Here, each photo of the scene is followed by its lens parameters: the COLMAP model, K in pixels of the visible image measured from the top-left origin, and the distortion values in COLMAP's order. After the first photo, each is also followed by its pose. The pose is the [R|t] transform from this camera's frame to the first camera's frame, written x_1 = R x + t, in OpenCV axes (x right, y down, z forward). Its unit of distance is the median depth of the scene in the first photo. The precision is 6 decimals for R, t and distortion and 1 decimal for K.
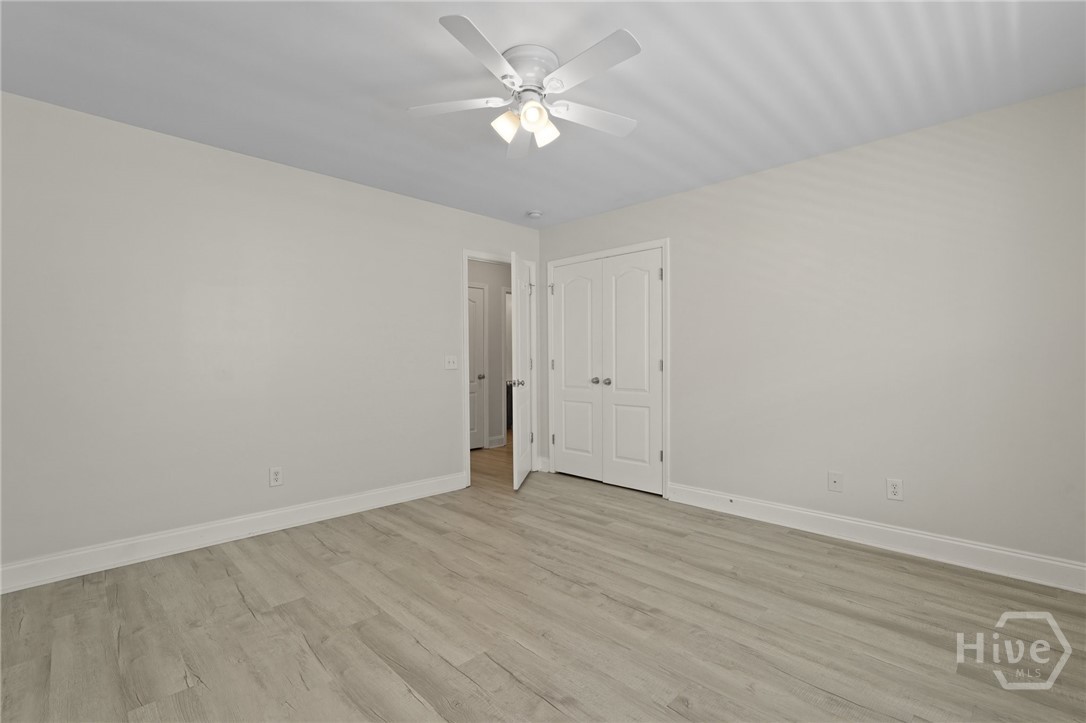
lens RADIAL K [[490.4, 0, 542.0], [0, 490.4, 363.8], [0, 0, 1]] dist [0.001791, 0.000212]
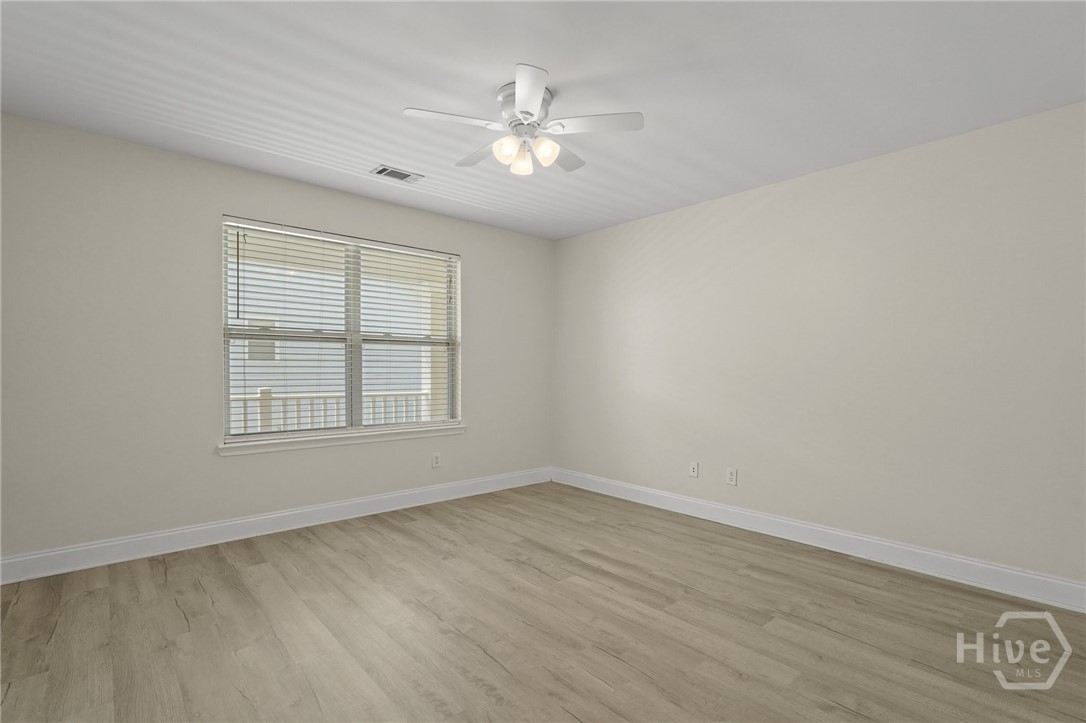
lens RADIAL K [[490.4, 0, 543.5], [0, 490.4, 363.7], [0, 0, 1]] dist [0.001791, 0.000212]
pose [[-0.998138, -0.001498, 0.060981, -0.138037], [-0.002006, 0.999964, -0.008272, -0.015095], [-0.060967, -0.008378, -0.998105, 2.099857]]
